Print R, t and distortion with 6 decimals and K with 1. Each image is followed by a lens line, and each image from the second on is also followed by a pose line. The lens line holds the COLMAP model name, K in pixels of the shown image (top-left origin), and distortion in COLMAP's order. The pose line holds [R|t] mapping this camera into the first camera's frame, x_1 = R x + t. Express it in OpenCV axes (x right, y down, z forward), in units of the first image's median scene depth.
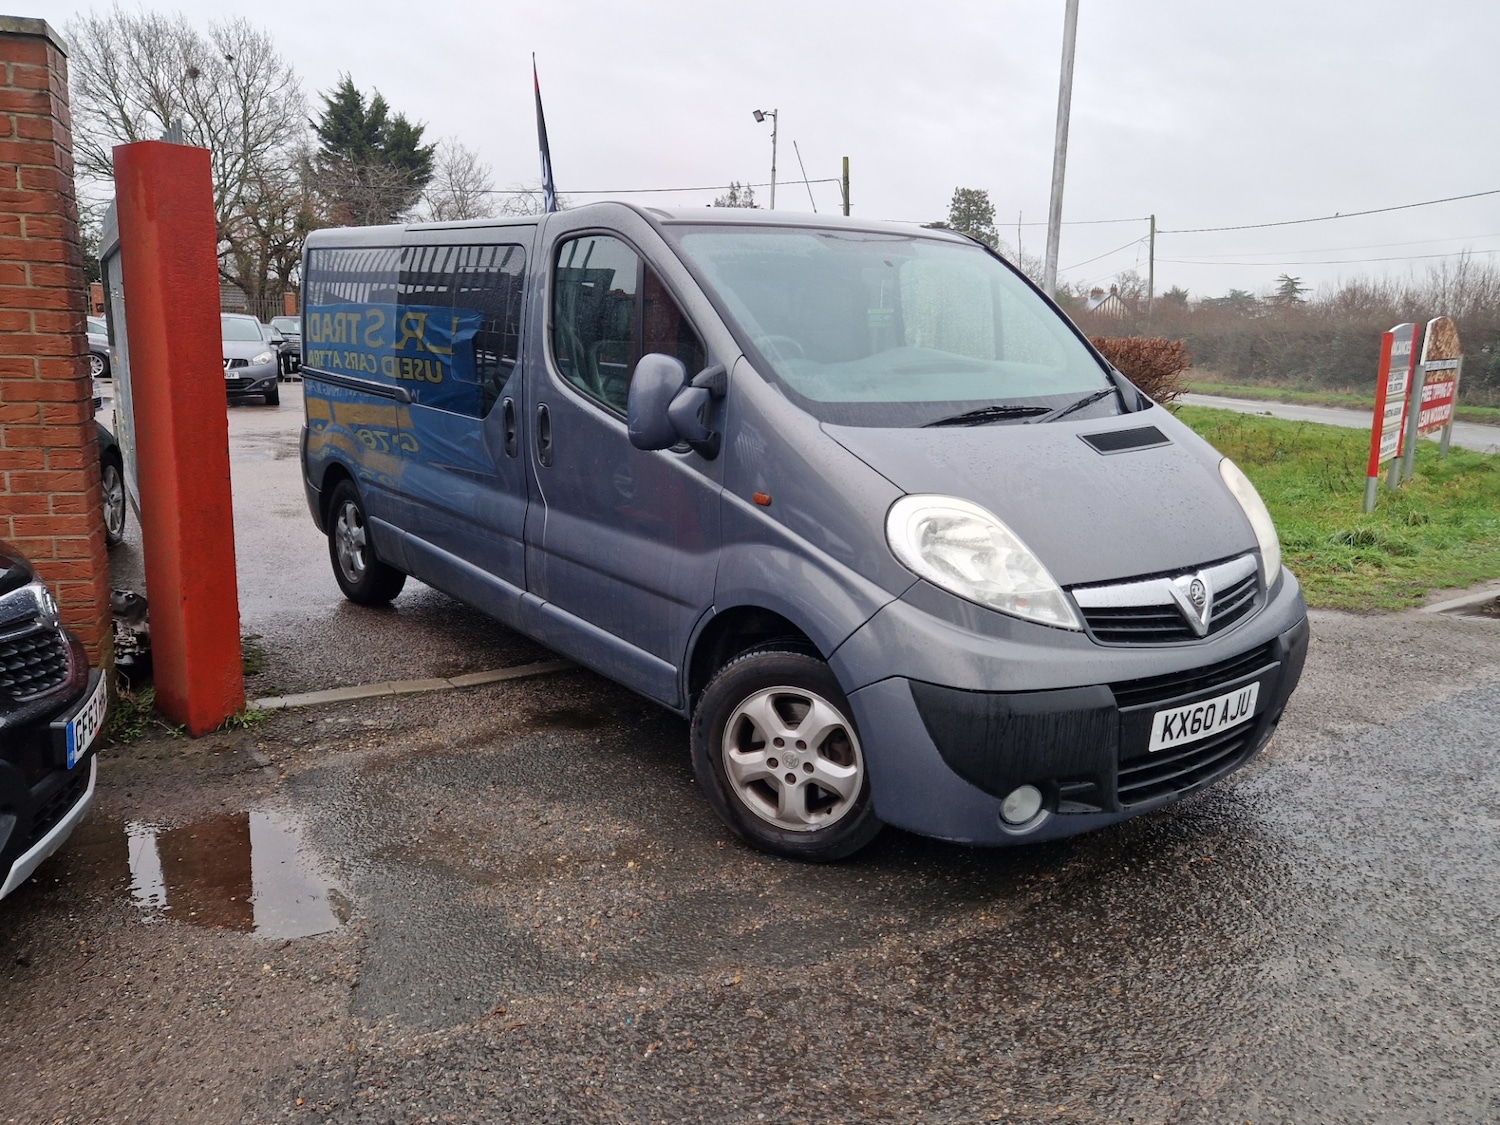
lens RADIAL K [[1162.4, 0, 753.7], [0, 1162.4, 568.3], [0, 0, 1]] dist [0.087181, -0.081354]
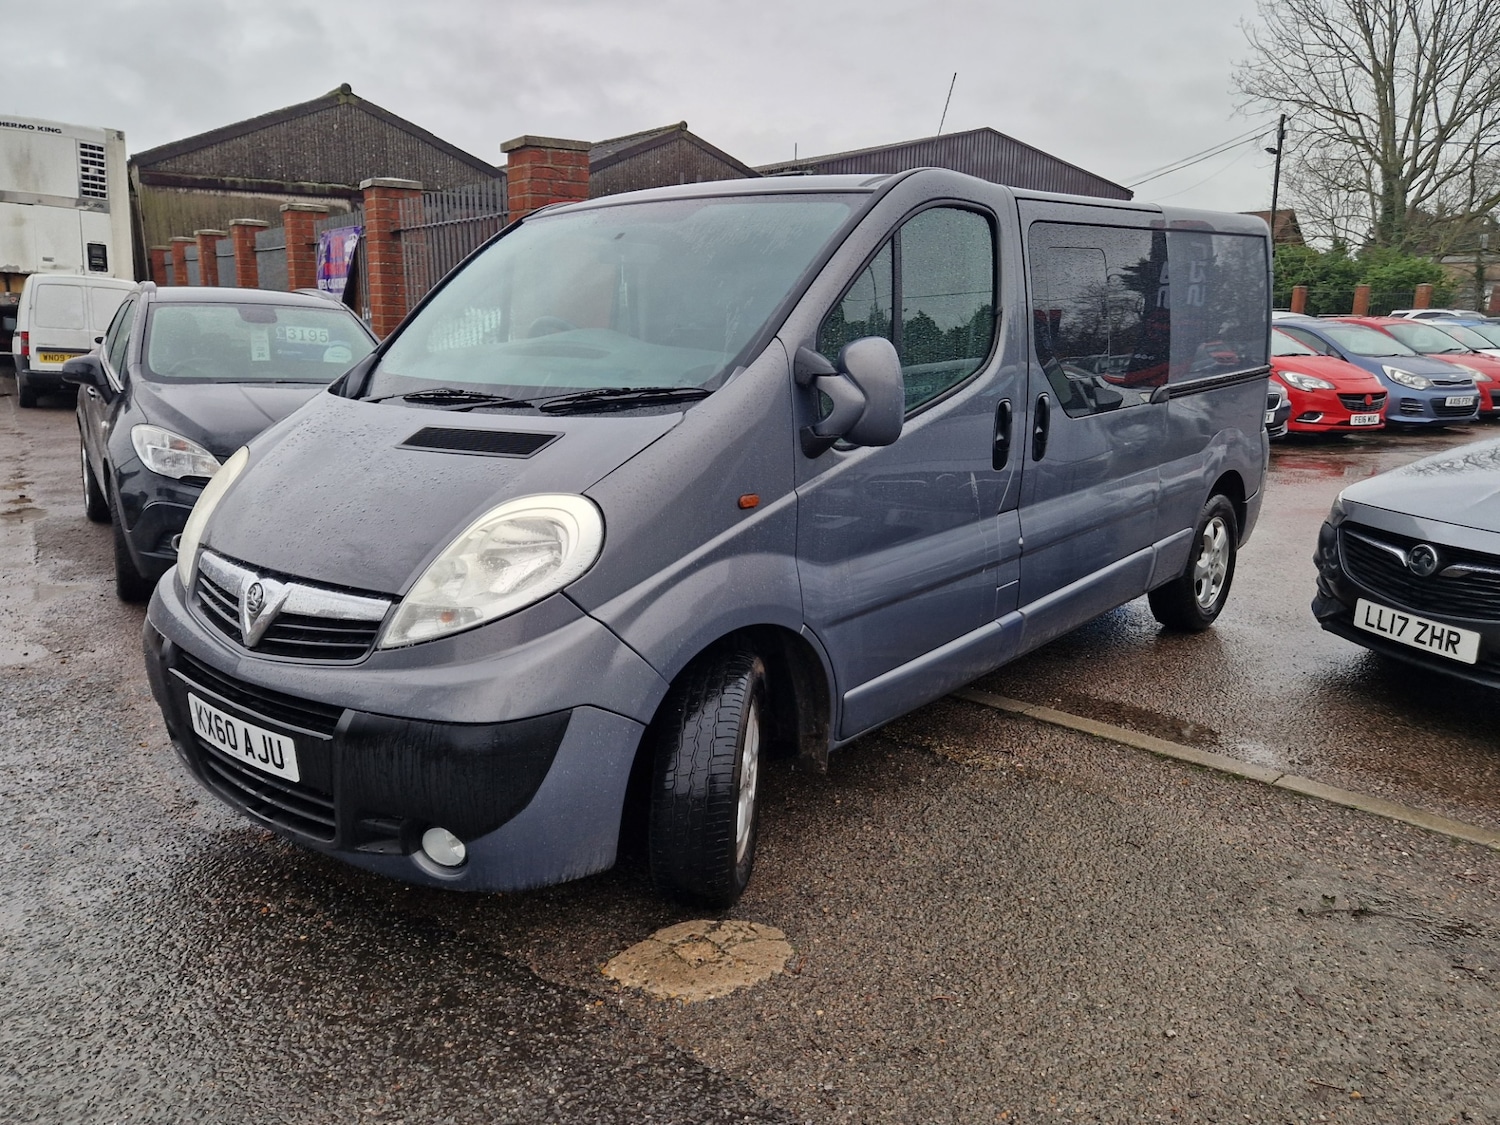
lens RADIAL K [[1161.8, 0, 728.7], [0, 1161.8, 562.1], [0, 0, 1]] dist [0.080301, -0.070491]
pose [[0.181691, 0.184632, -0.965867, 1.184755], [-0.200356, 0.968563, 0.147458, -0.189783], [0.962728, 0.166725, 0.212972, 1.056091]]
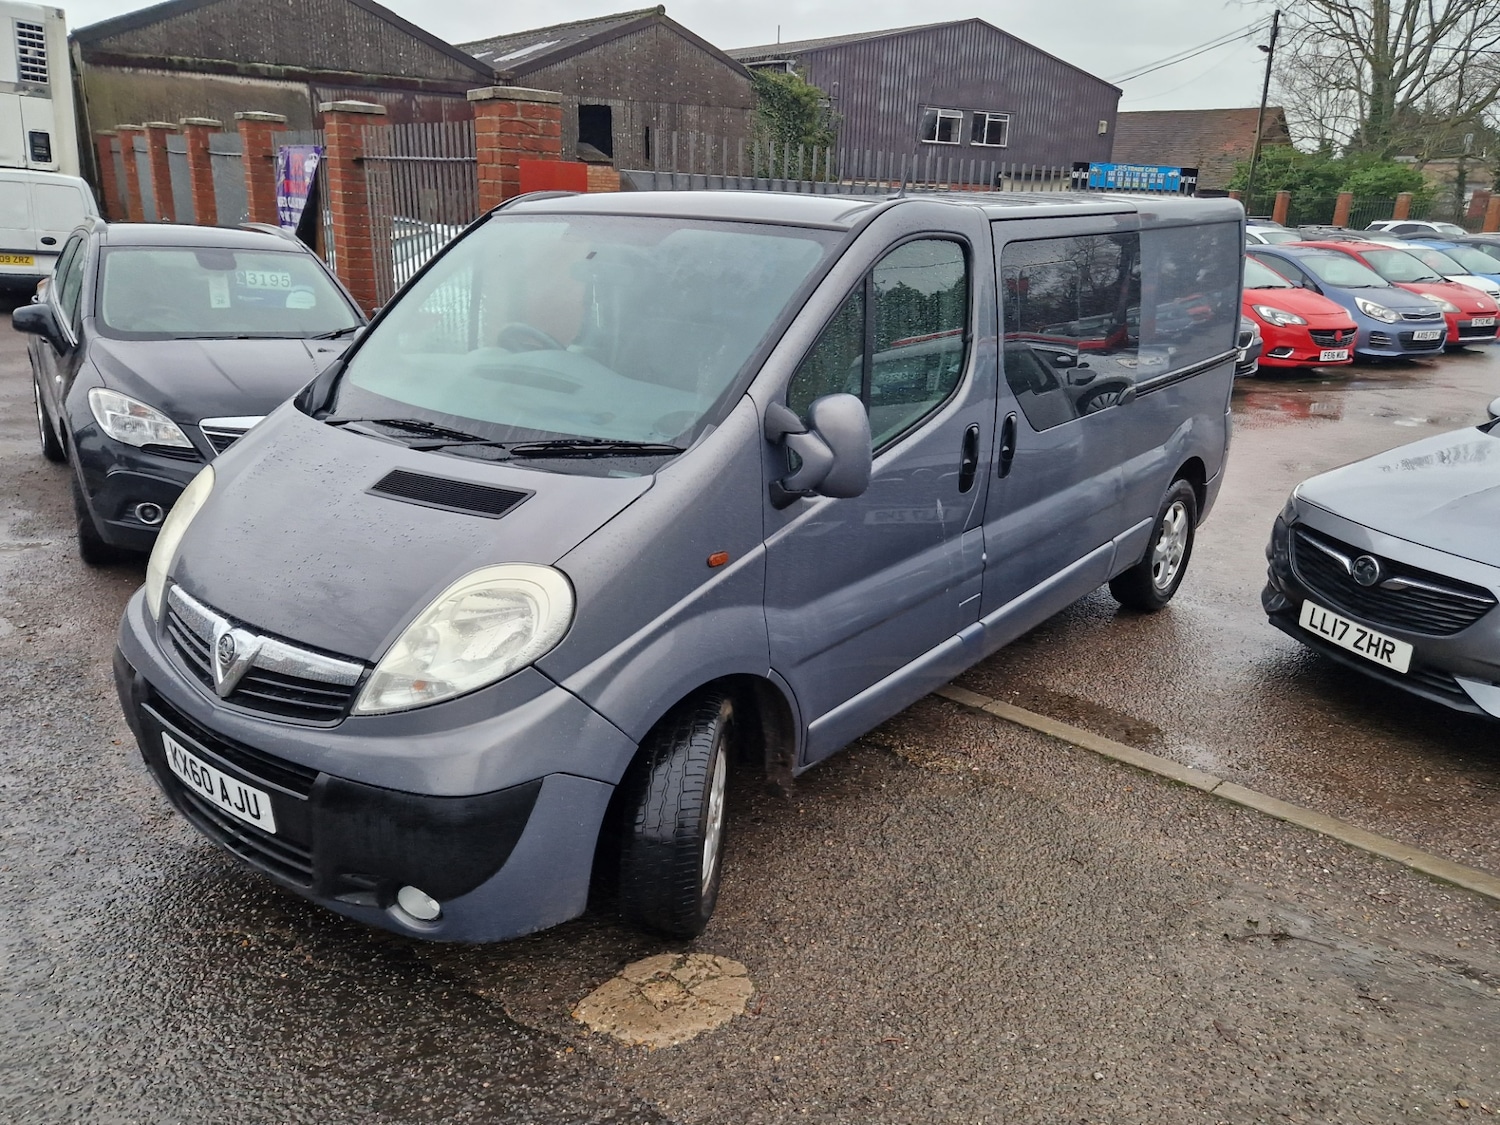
lens RADIAL K [[1162.4, 0, 753.7], [0, 1162.4, 568.3], [0, 0, 1]] dist [0.087181, -0.081354]
pose [[0.218392, 0.281710, -0.934315, 1.178571], [-0.220211, 0.946958, 0.234048, -0.307116], [0.950690, 0.154632, 0.268843, 1.037641]]
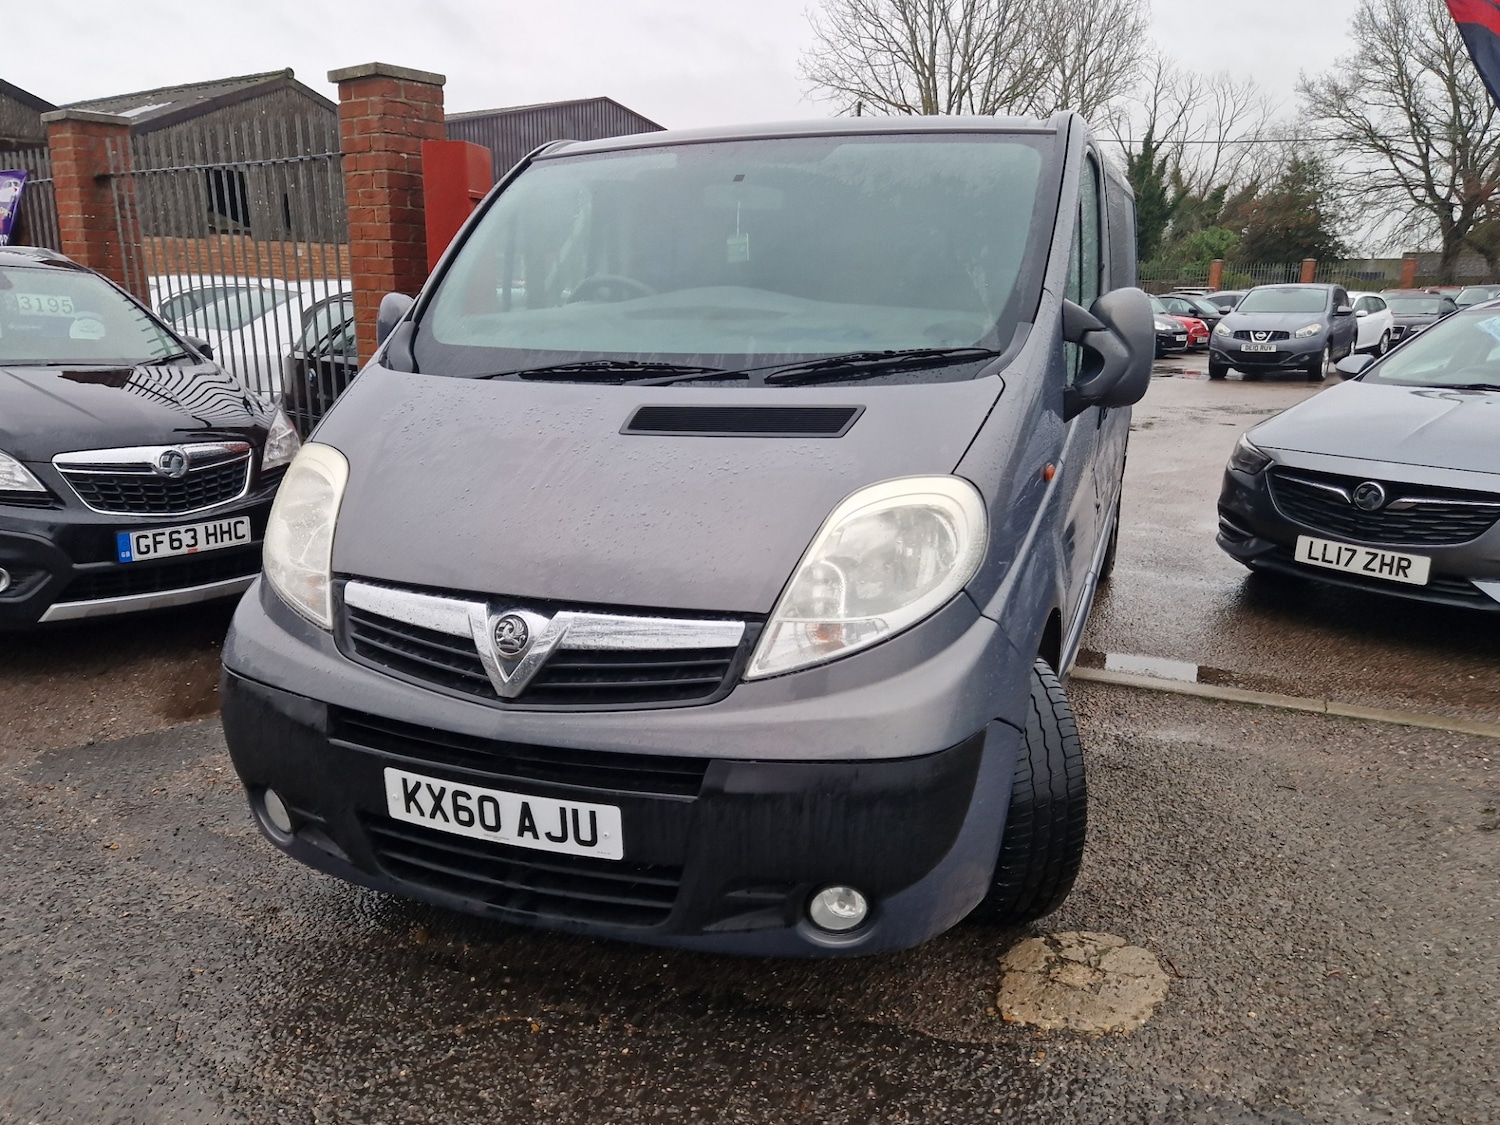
lens RADIAL K [[1159.8, 0, 726.7], [0, 1159.8, 581.8], [0, 0, 1]] dist [0.089768, -0.075366]
pose [[0.508077, 0.188489, -0.840434, 0.924115], [-0.164779, 0.979009, 0.119953, -0.102362], [0.845403, 0.077540, 0.528471, 0.684278]]
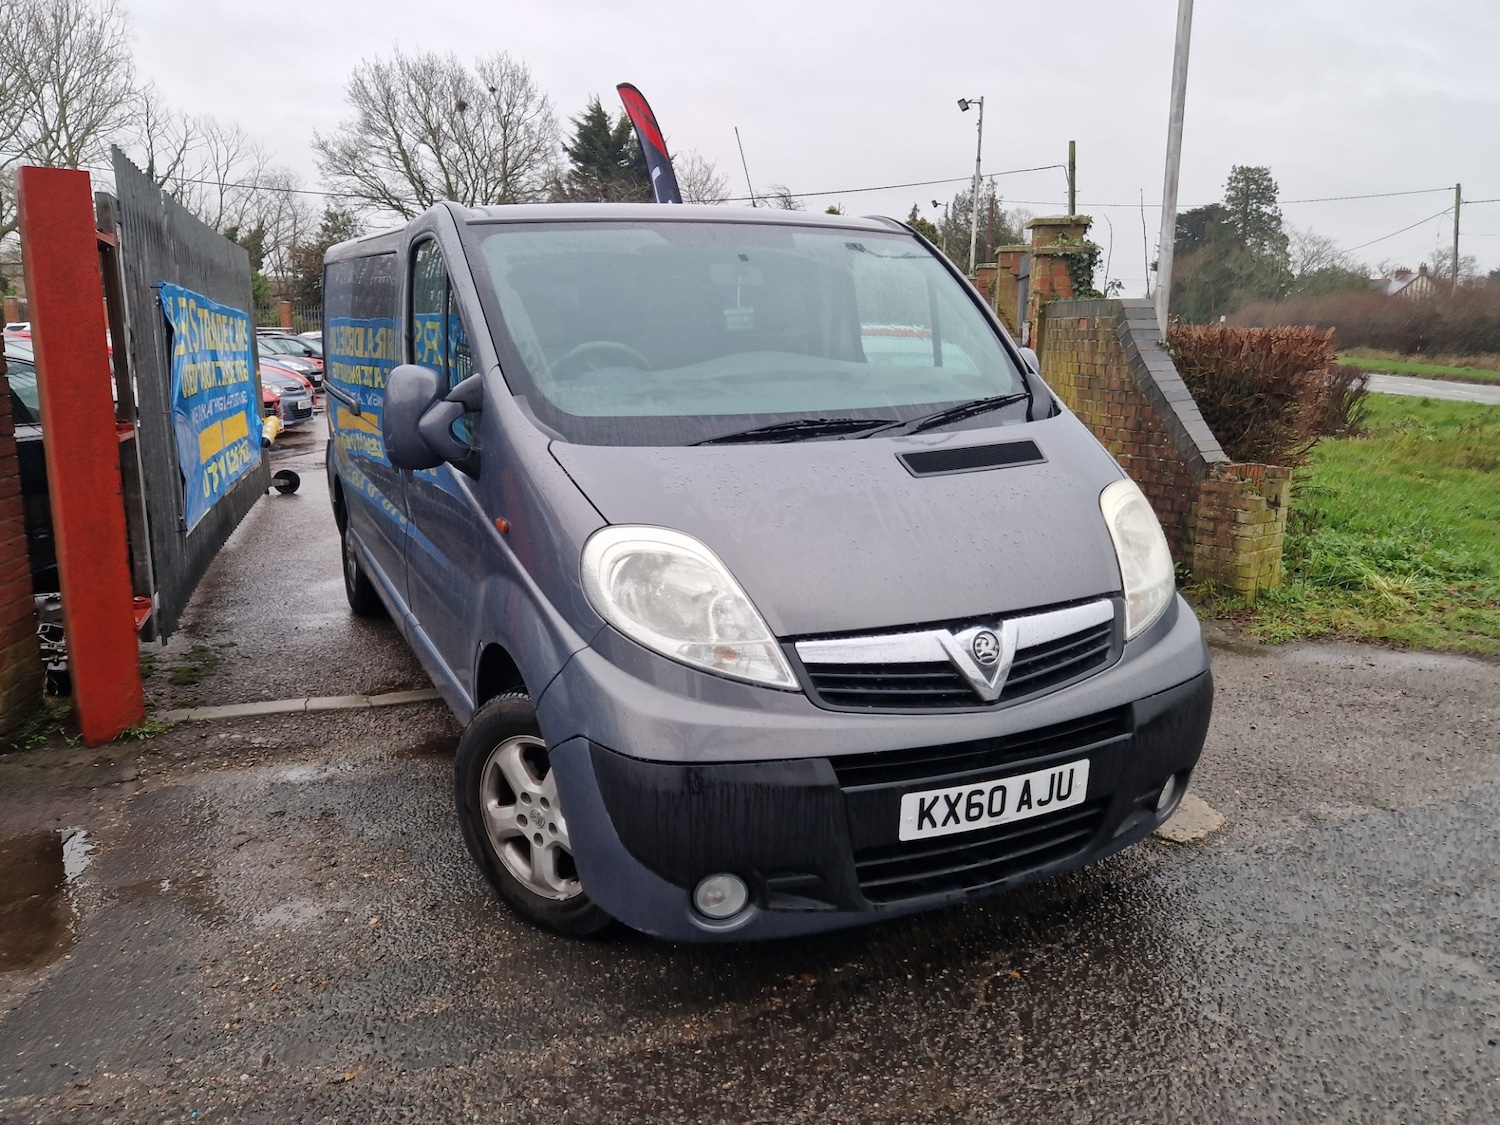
lens RADIAL K [[1161.2, 0, 737.9], [0, 1161.2, 563.1], [0, 0, 1]] dist [0.091106, -0.084943]
pose [[0.972967, 0.019872, -0.230088, 0.363229], [-0.020980, 0.999777, -0.002367, -0.030049], [0.229990, 0.007130, 0.973167, 0.156233]]
